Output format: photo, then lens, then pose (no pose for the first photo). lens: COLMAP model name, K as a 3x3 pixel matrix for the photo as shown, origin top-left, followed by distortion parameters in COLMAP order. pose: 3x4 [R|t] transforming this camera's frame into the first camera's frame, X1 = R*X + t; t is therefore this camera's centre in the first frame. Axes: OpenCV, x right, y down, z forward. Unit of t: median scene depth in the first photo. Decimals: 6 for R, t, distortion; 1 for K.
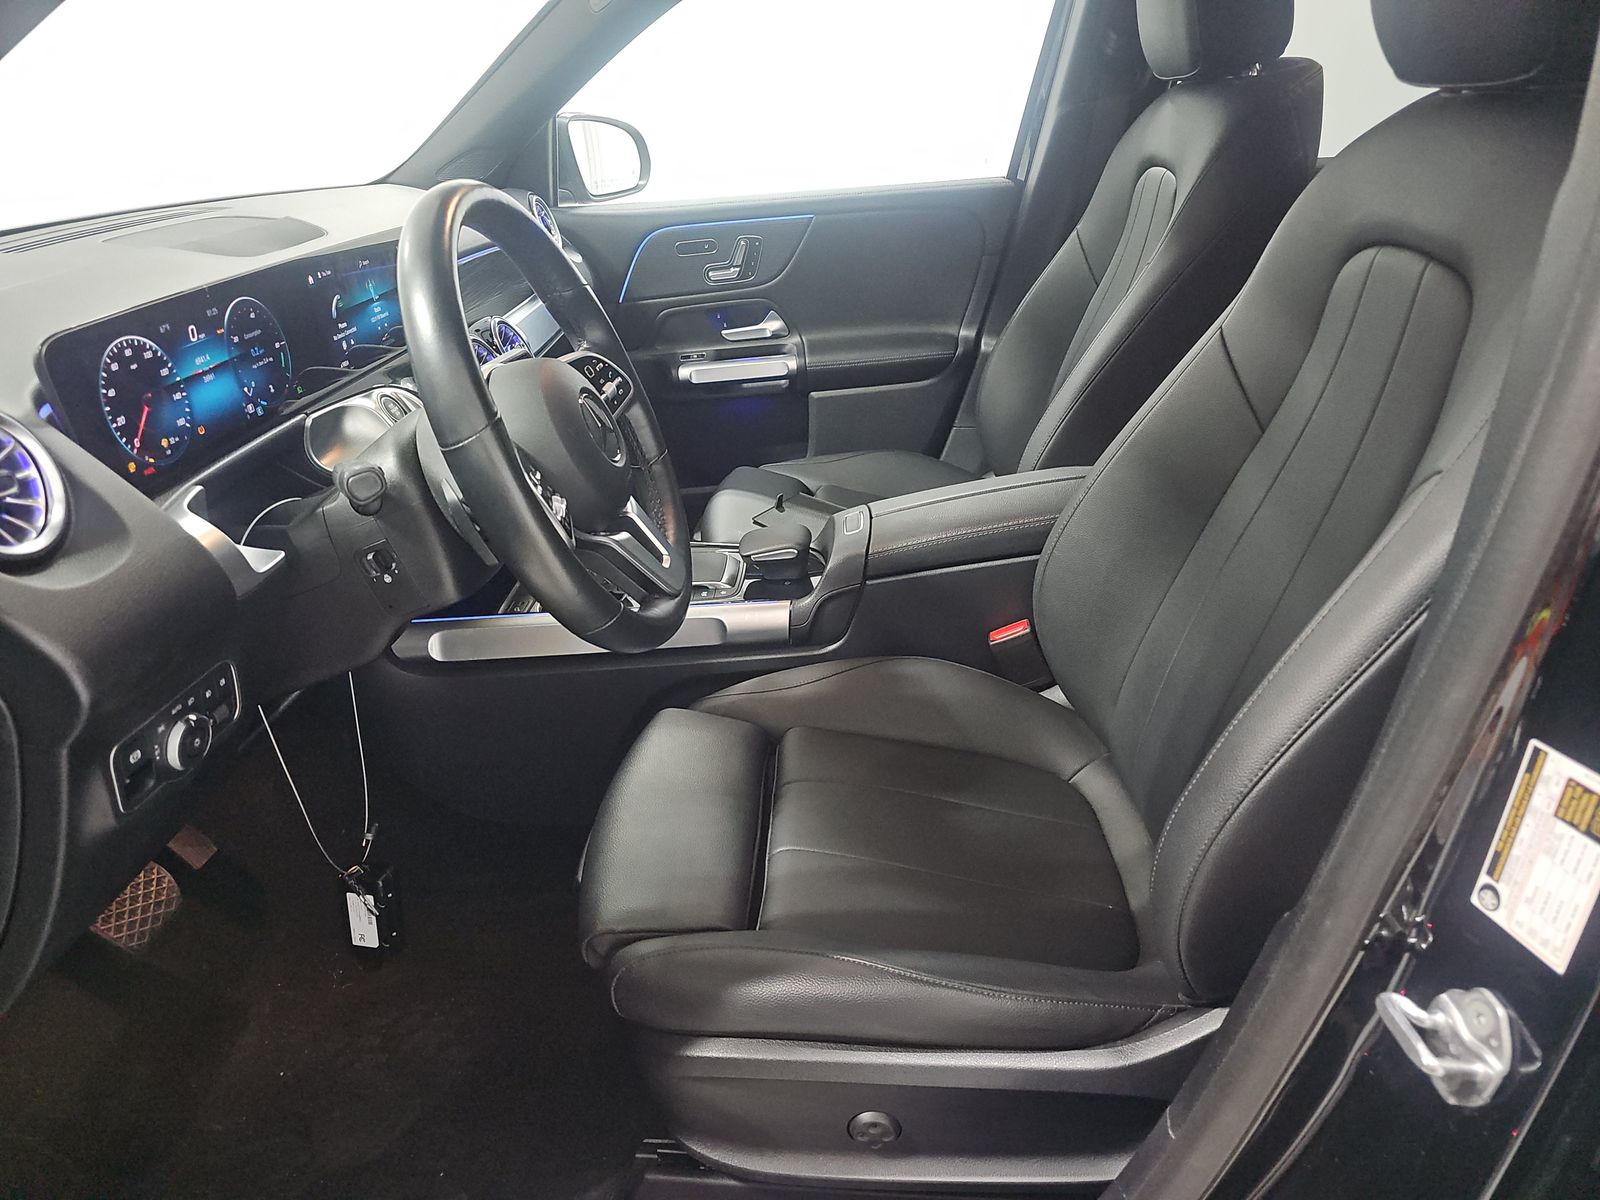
lens RADIAL K [[1066.1, 0, 800.0], [0, 1066.1, 600.0], [0, 0, 1]] dist [0.011616, -0.017508]
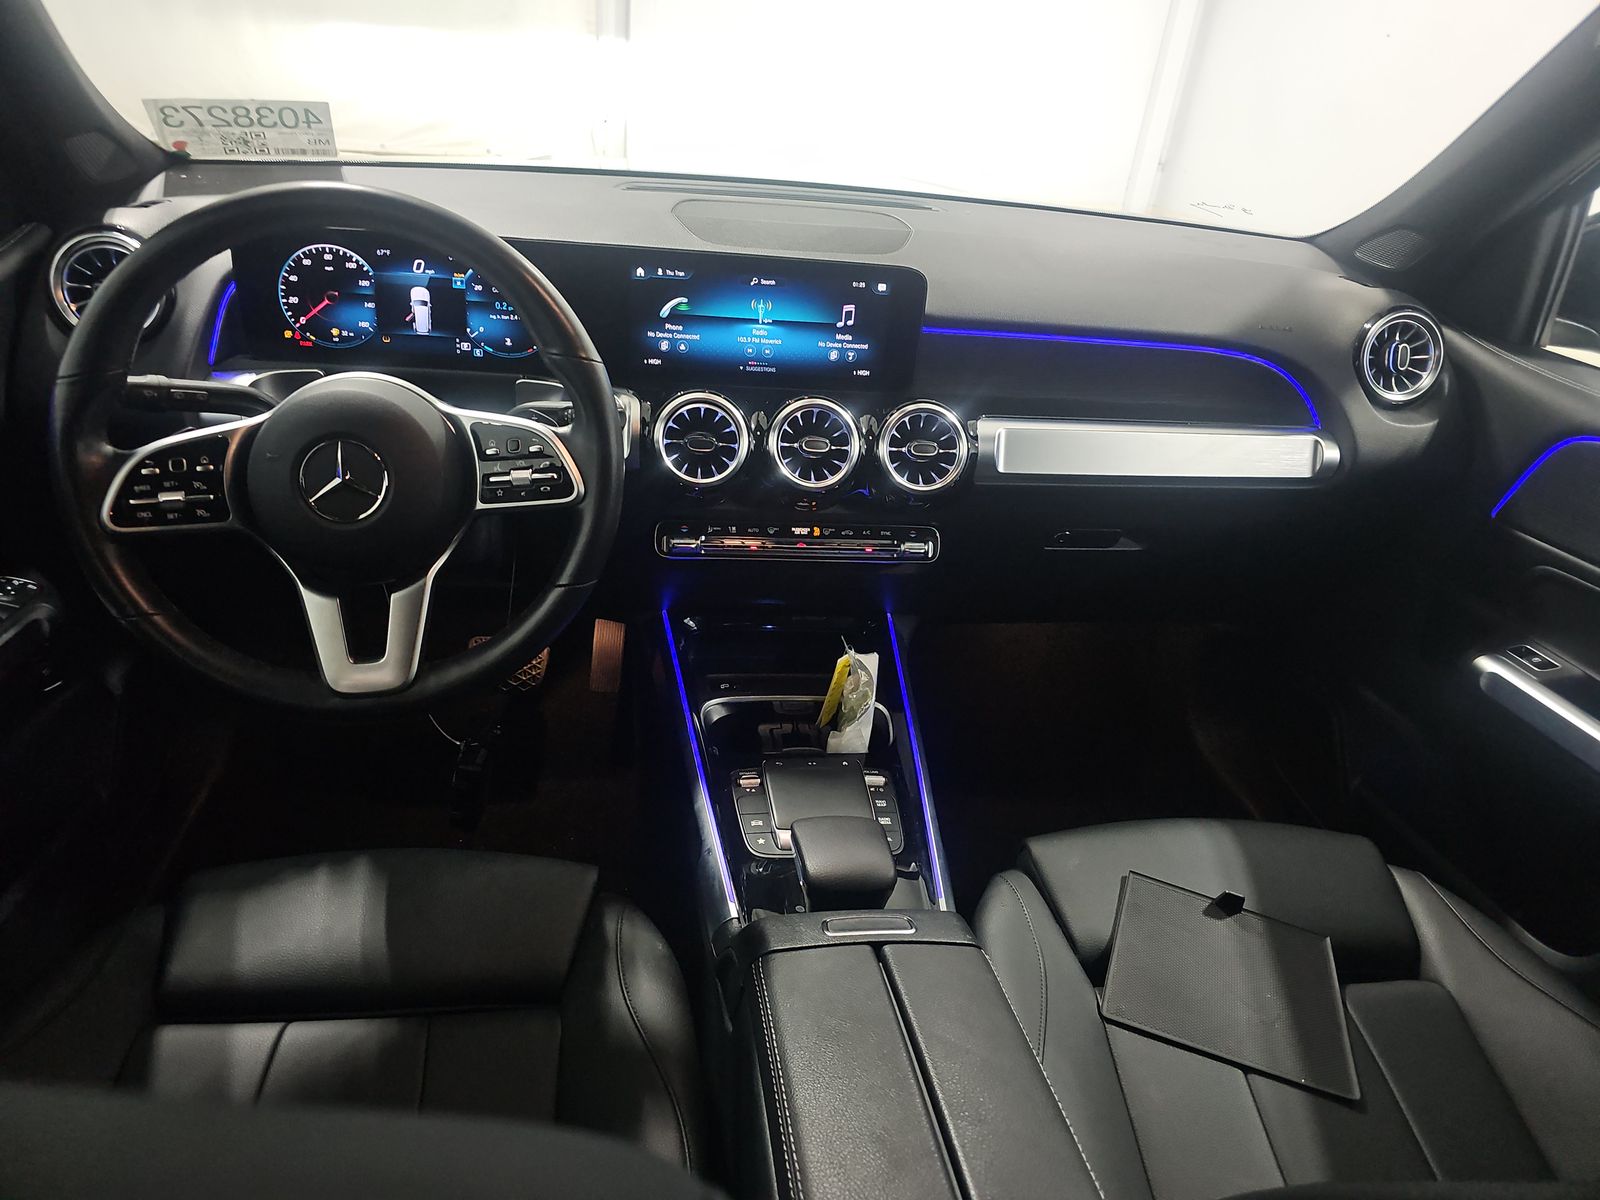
lens RADIAL K [[1028.2, 0, 803.1], [0, 1028.2, 598.3], [0, 0, 1]] dist [0.010528, -0.005839]
pose [[0.168650, 0.526737, -0.833130, 0.675100], [-0.510735, 0.769618, 0.383194, -0.642262], [0.843035, 0.360883, 0.398819, 1.066946]]
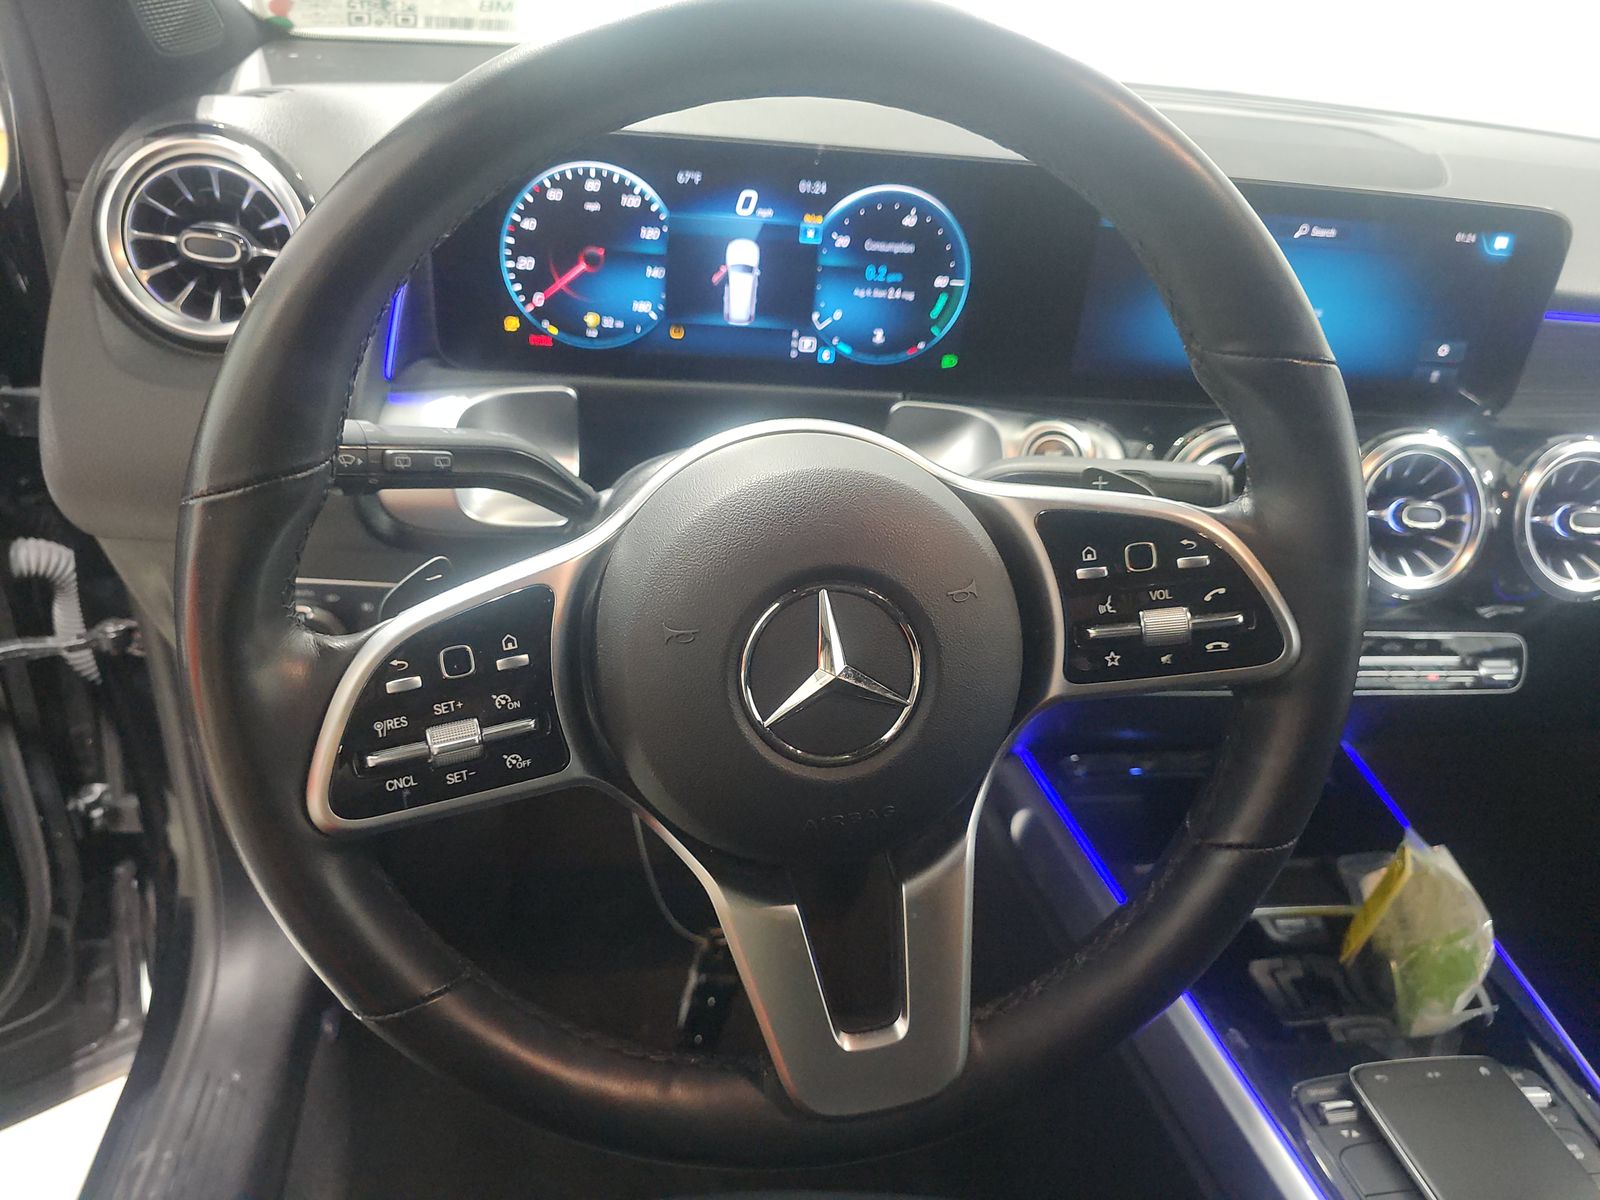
lens RADIAL K [[1066.1, 0, 800.0], [0, 1066.1, 600.0], [0, 0, 1]] dist [0.011616, -0.017508]
pose [[0.169407, 0.552686, -0.815990, 0.123057], [-0.513172, 0.756328, 0.405737, -0.360179], [0.841401, 0.350009, 0.411751, 0.864087]]
